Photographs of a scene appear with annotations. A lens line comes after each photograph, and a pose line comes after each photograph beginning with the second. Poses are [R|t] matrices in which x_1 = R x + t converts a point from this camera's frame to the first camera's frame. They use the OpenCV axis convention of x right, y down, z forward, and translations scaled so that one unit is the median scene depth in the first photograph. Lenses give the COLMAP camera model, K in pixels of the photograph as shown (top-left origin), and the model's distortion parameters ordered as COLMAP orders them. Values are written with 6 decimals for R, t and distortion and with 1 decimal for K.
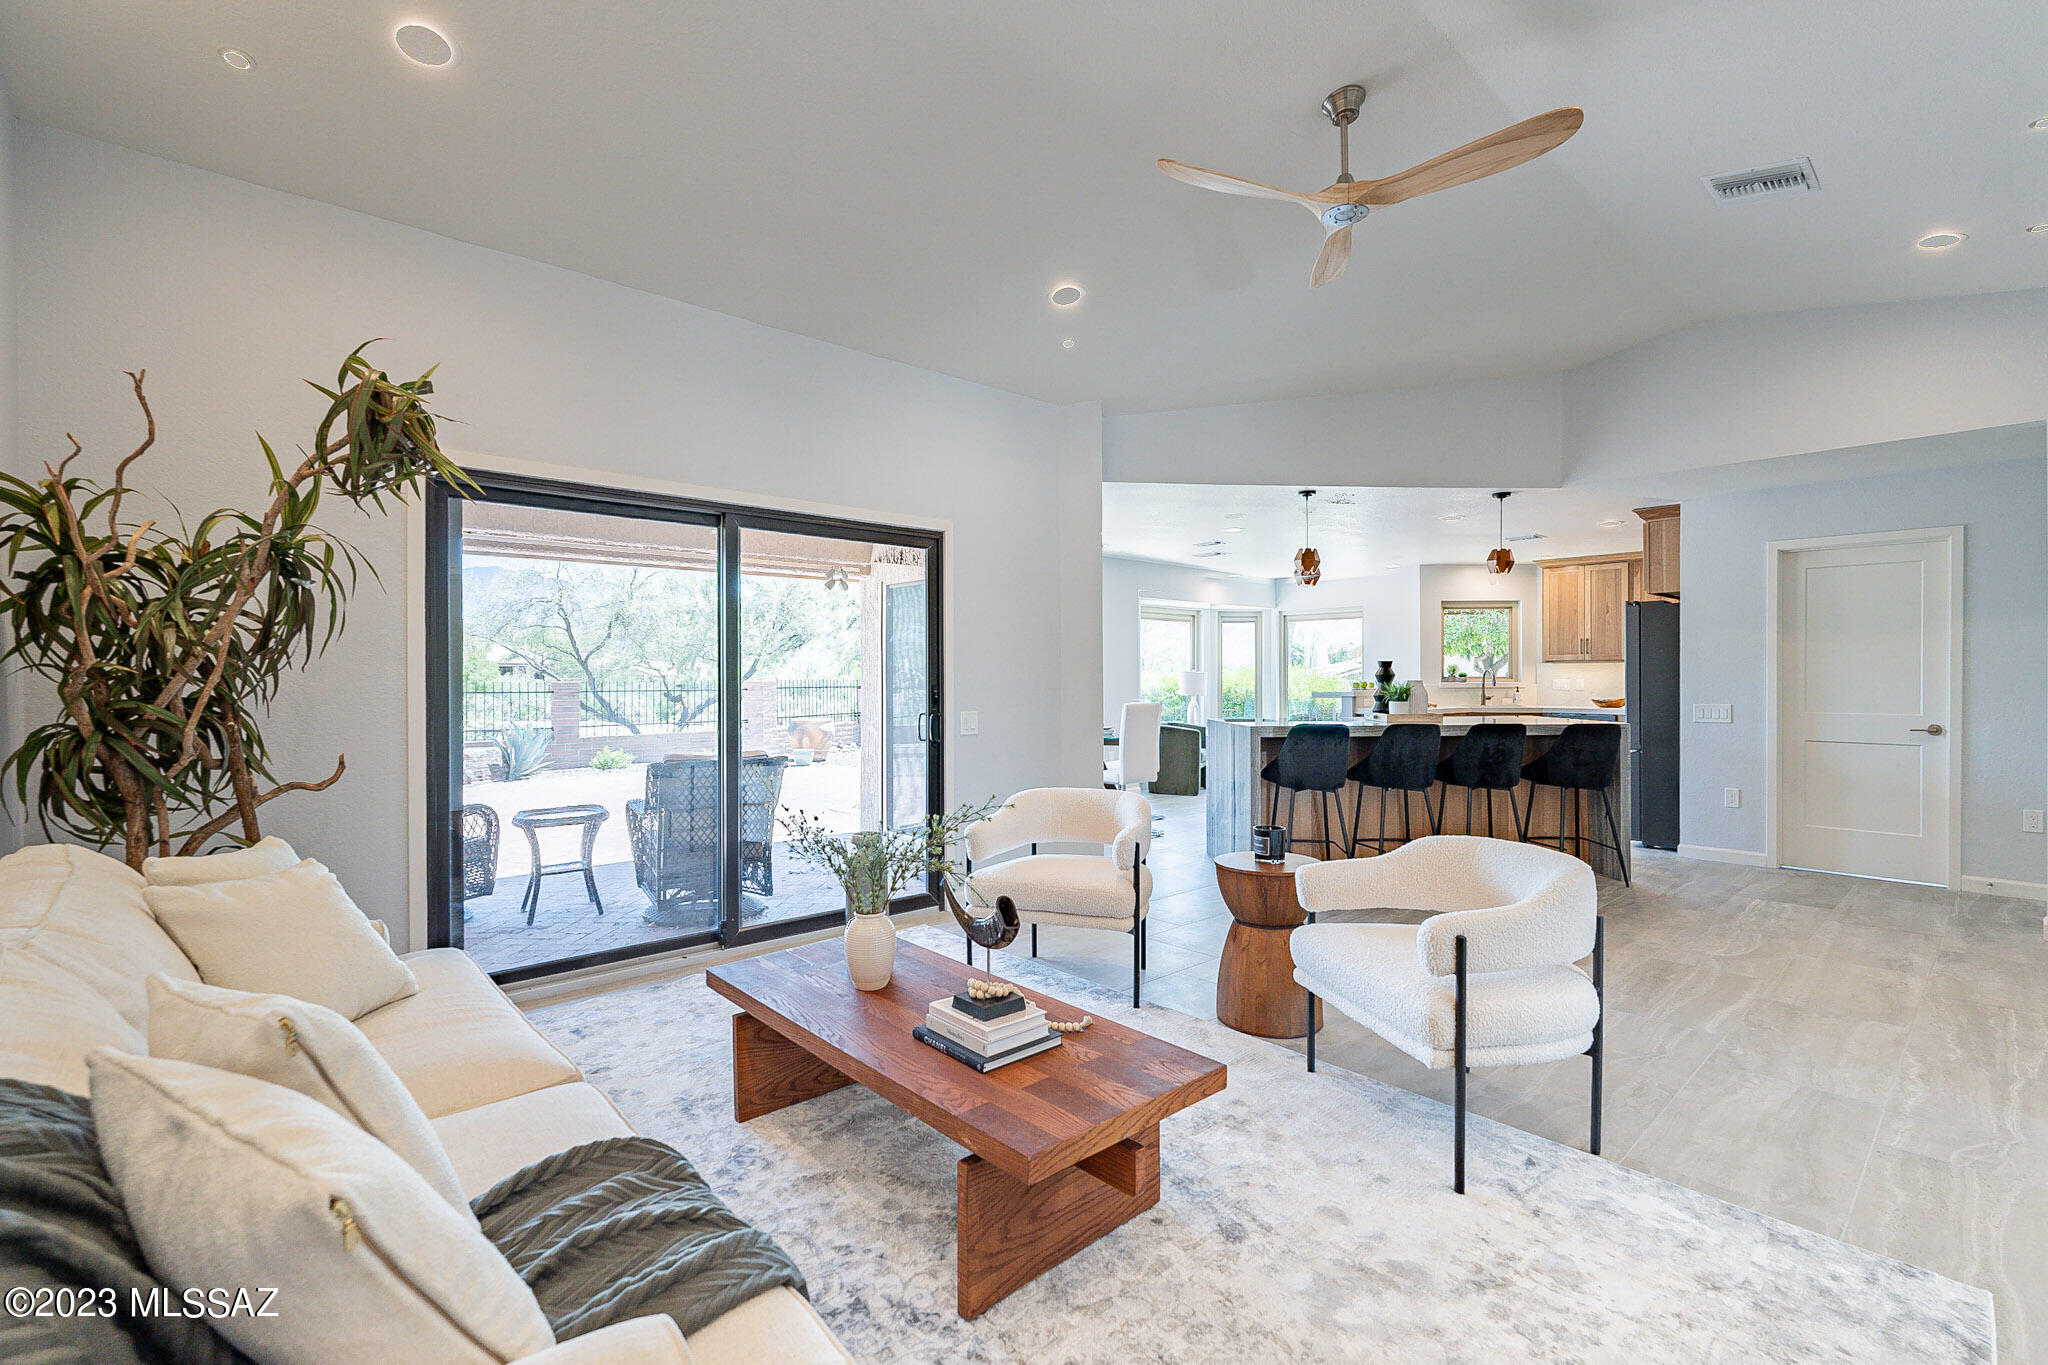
lens RADIAL K [[964.7, 0, 1104.1], [0, 964.7, 688.7], [0, 0, 1]] dist [0.000089, 0.000003]
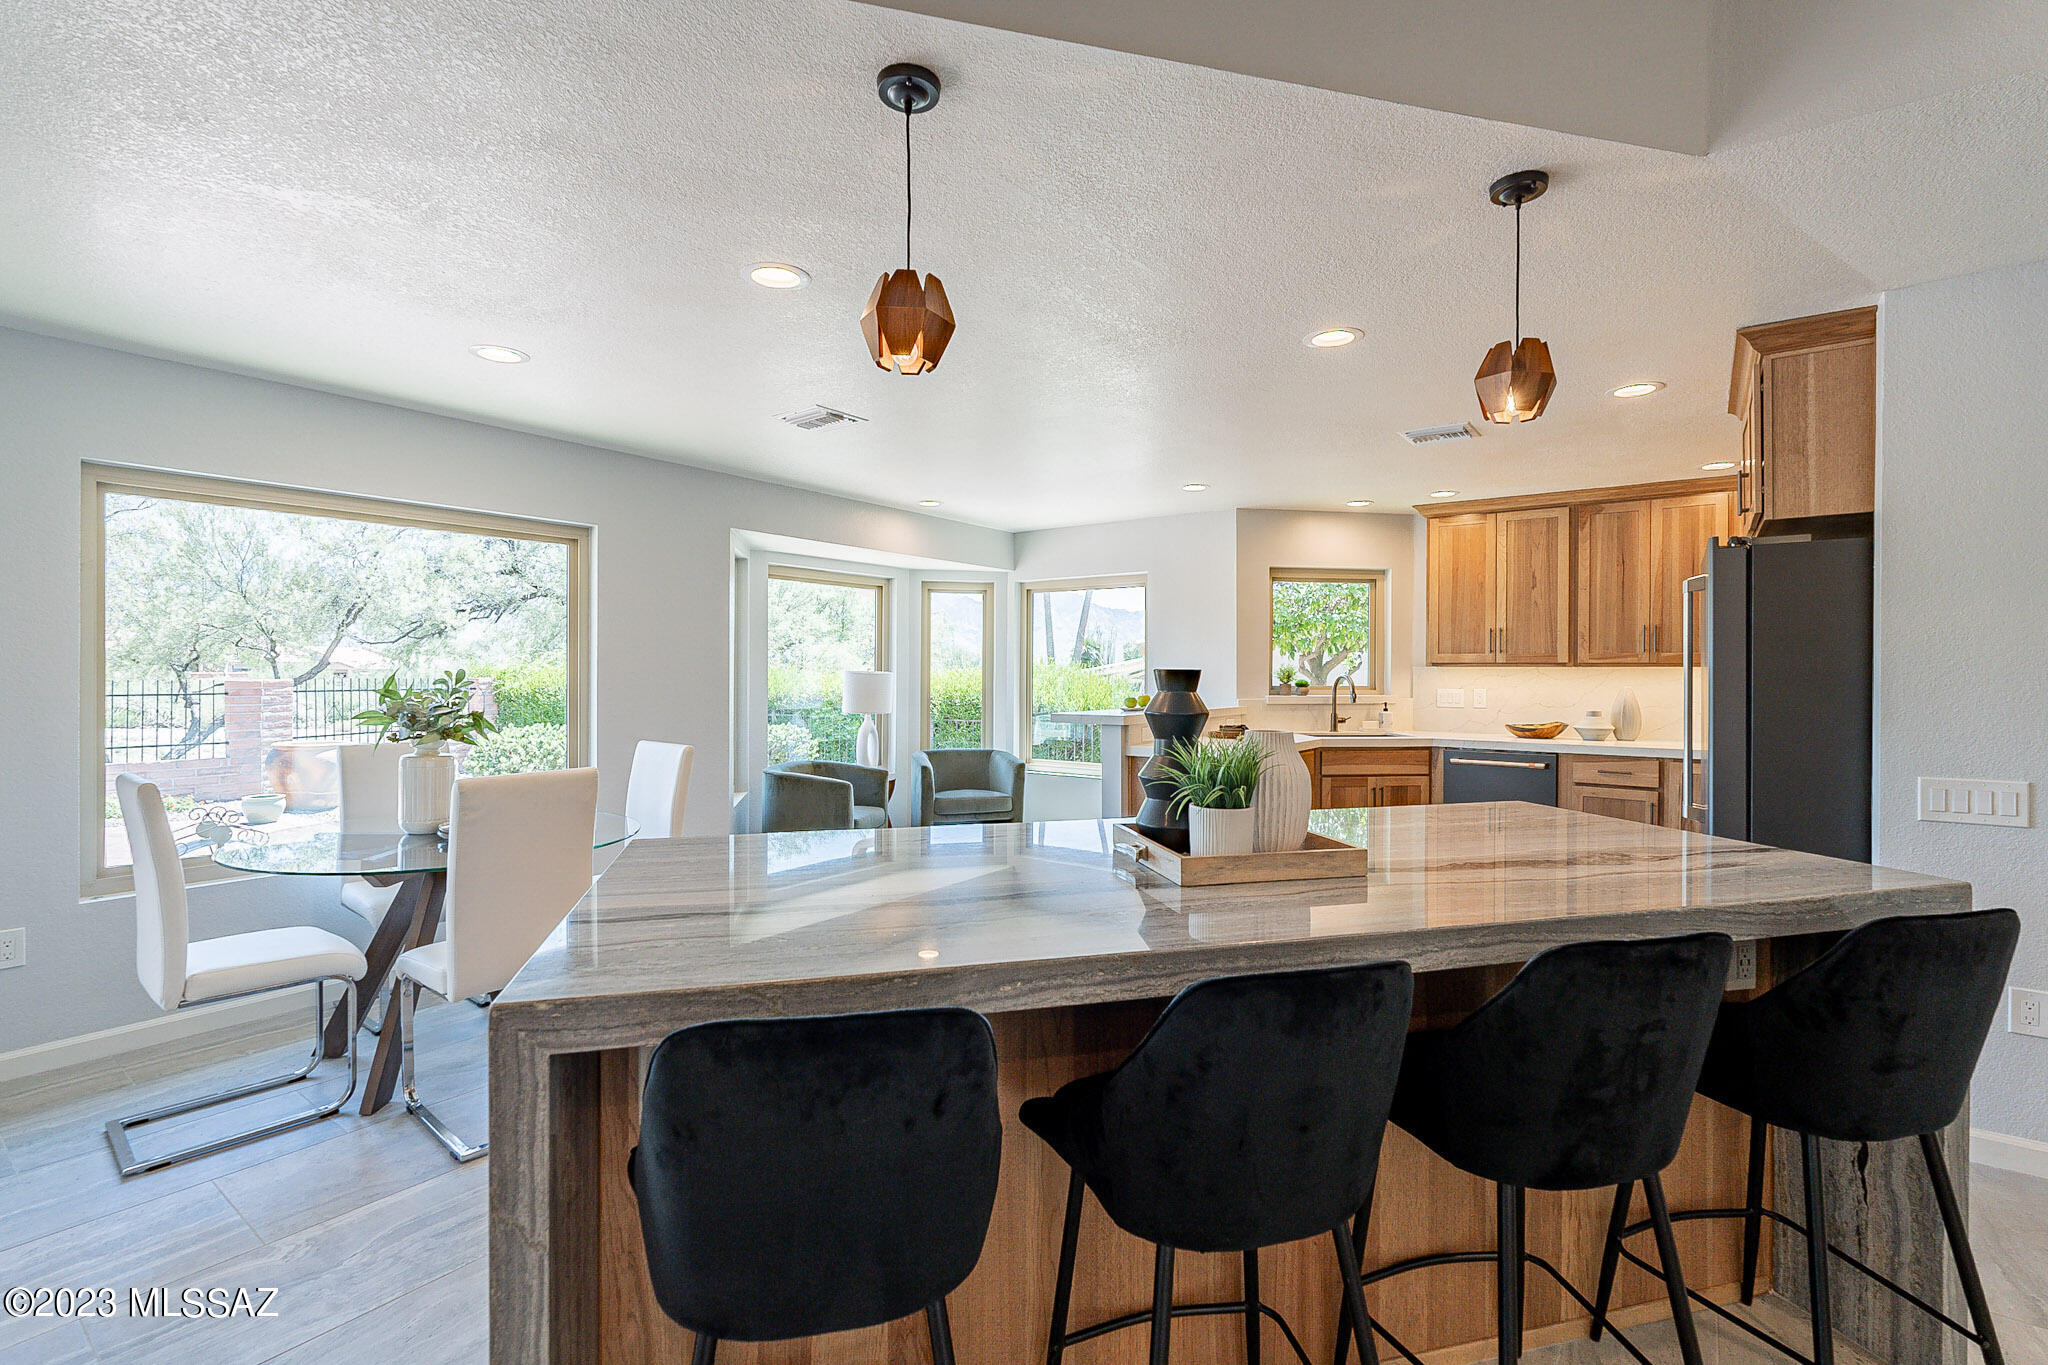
lens RADIAL K [[916.4, 0, 1024.0], [0, 916.4, 682.5], [0, 0, 1]] dist [-0.002761, -0.000105]
pose [[0.993684, 0.012411, 0.111523, 0.132437], [-0.012919, 0.999909, 0.003836, -0.016098], [-0.111465, -0.005253, 0.993754, 0.451398]]
